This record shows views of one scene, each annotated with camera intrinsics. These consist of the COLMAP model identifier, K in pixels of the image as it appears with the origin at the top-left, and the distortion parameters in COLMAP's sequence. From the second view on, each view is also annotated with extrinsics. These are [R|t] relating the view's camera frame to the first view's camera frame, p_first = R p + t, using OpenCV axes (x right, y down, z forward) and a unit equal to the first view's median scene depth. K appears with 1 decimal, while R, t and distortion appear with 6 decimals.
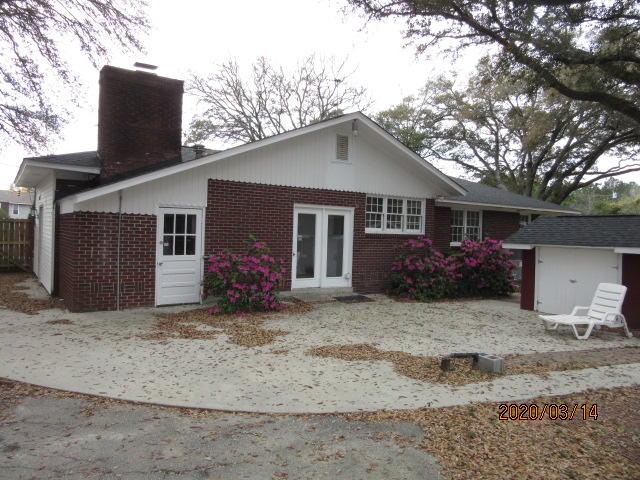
lens RADIAL K [[477.1, 0, 320.0], [0, 477.1, 240.0], [0, 0, 1]] dist [-0.032752, 0.005040]
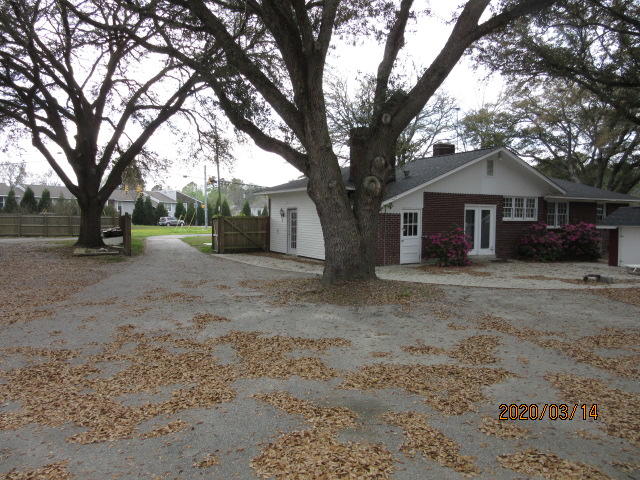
lens RADIAL K [[477.1, 0, 320.0], [0, 477.1, 240.0], [0, 0, 1]] dist [-0.032752, 0.005040]
pose [[0.994999, -0.018391, -0.098172, -0.374572], [0.020869, 0.999487, 0.024275, -0.001799], [0.097676, -0.026202, 0.994873, -0.657772]]
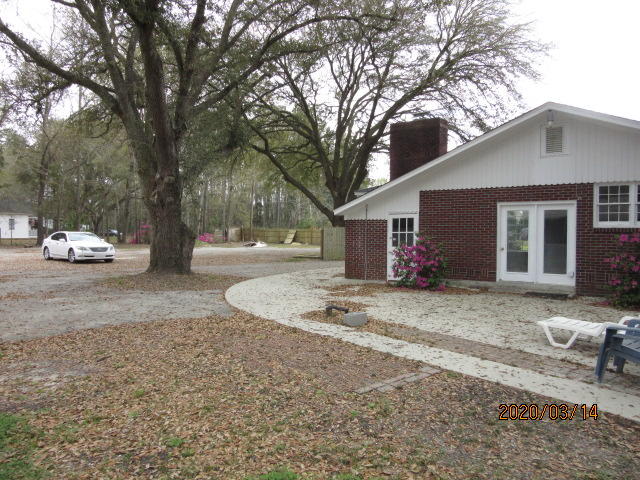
lens RADIAL K [[477.1, 0, 320.0], [0, 477.1, 240.0], [0, 0, 1]] dist [-0.032752, 0.005040]
pose [[0.322483, -0.012583, -0.946492, 0.808954], [-0.014612, 0.999726, -0.018270, 0.034244], [0.946462, 0.019722, 0.322211, 0.246561]]
